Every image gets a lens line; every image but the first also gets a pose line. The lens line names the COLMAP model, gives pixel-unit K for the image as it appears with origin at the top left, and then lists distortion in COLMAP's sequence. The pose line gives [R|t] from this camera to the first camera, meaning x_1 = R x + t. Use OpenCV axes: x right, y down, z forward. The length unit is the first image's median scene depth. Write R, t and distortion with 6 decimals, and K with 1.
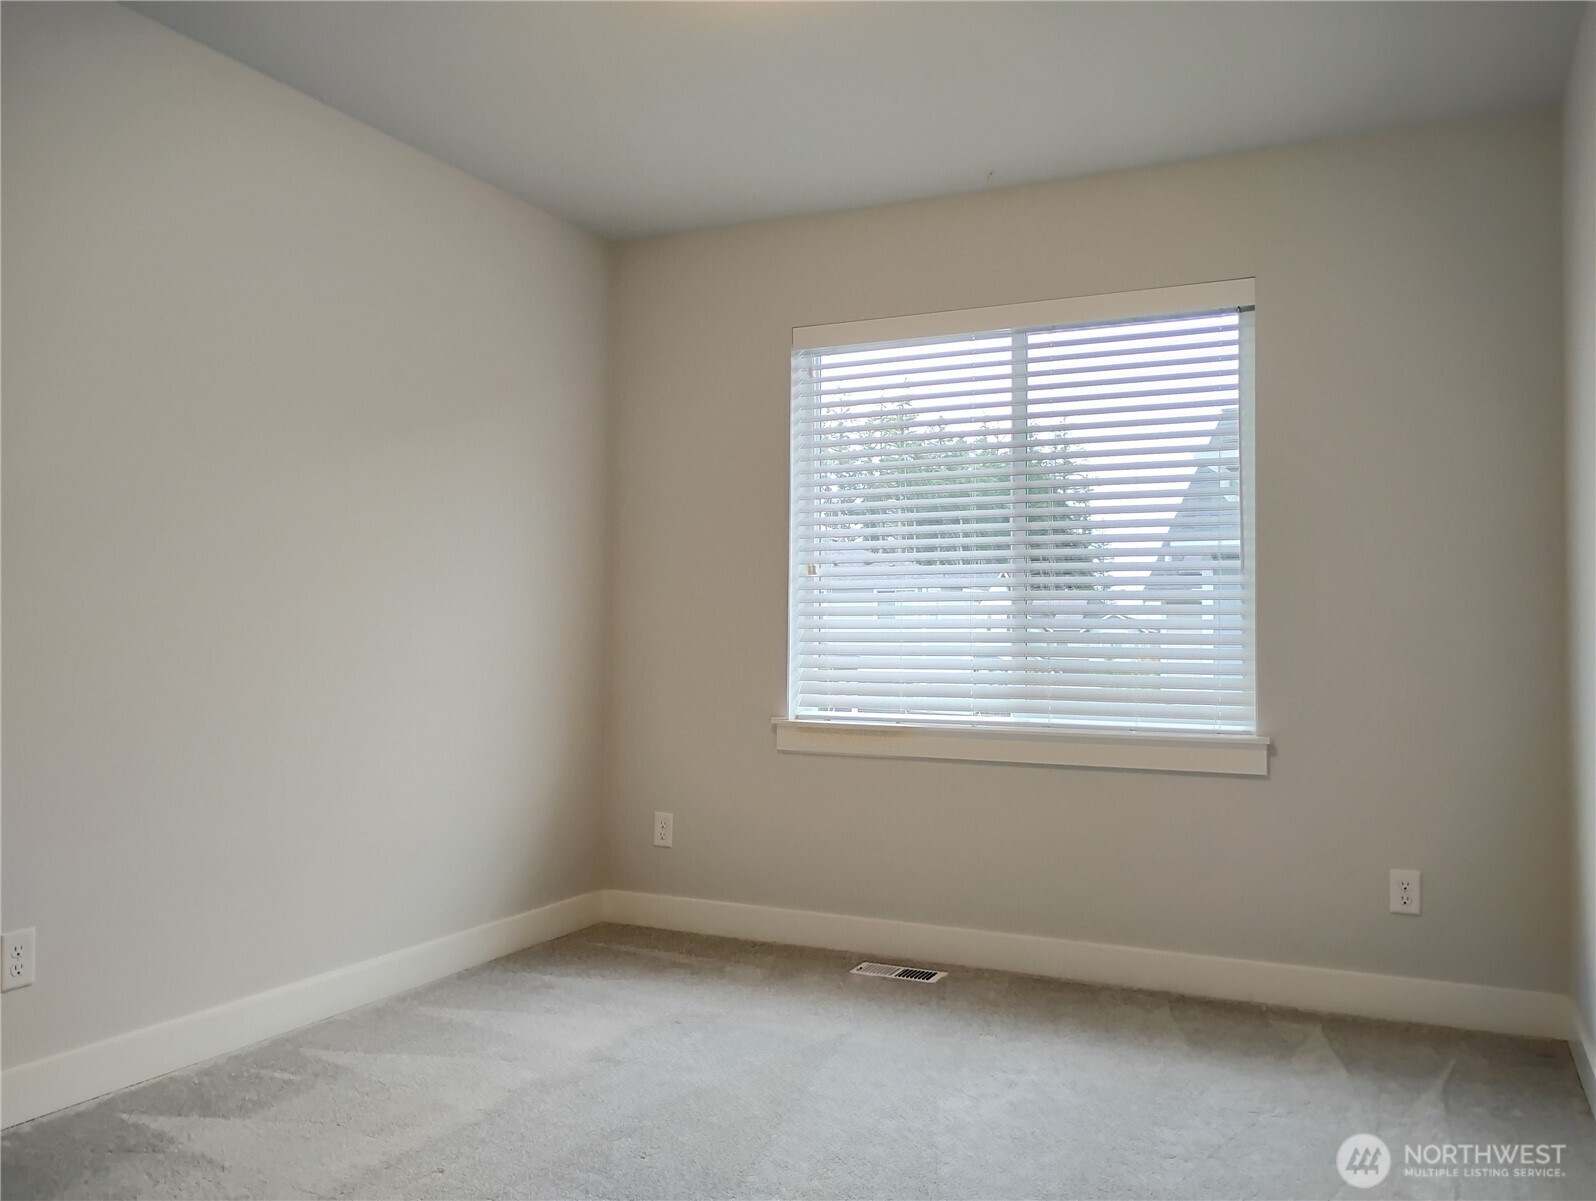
lens RADIAL K [[1325.1, 0, 798.0], [0, 1325.1, 600.5], [0, 0, 1]] dist [0.080947, -0.105281]
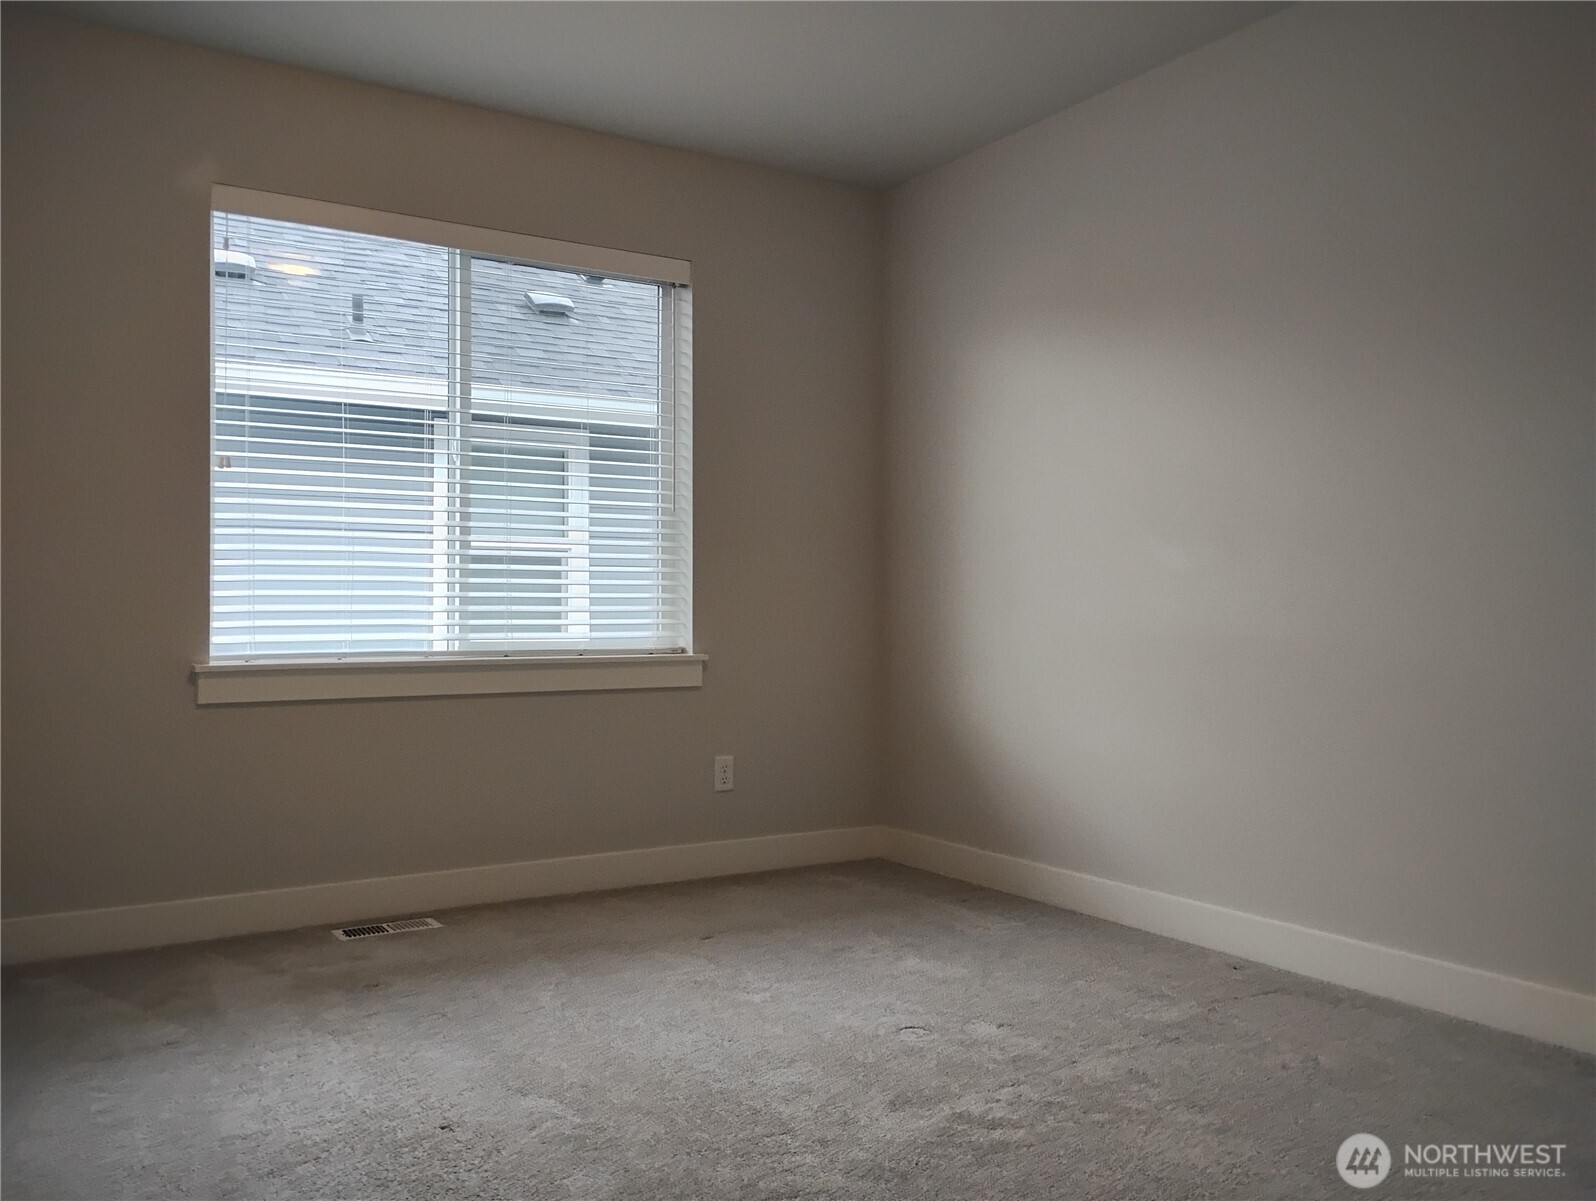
lens RADIAL K [[1325.1, 0, 798.0], [0, 1325.1, 600.5], [0, 0, 1]] dist [0.080947, -0.105281]
pose [[0.515092, -0.012191, 0.857048, -0.609057], [-0.037634, 0.998613, 0.036823, 0.006702], [-0.856308, -0.051222, 0.513919, 0.315687]]
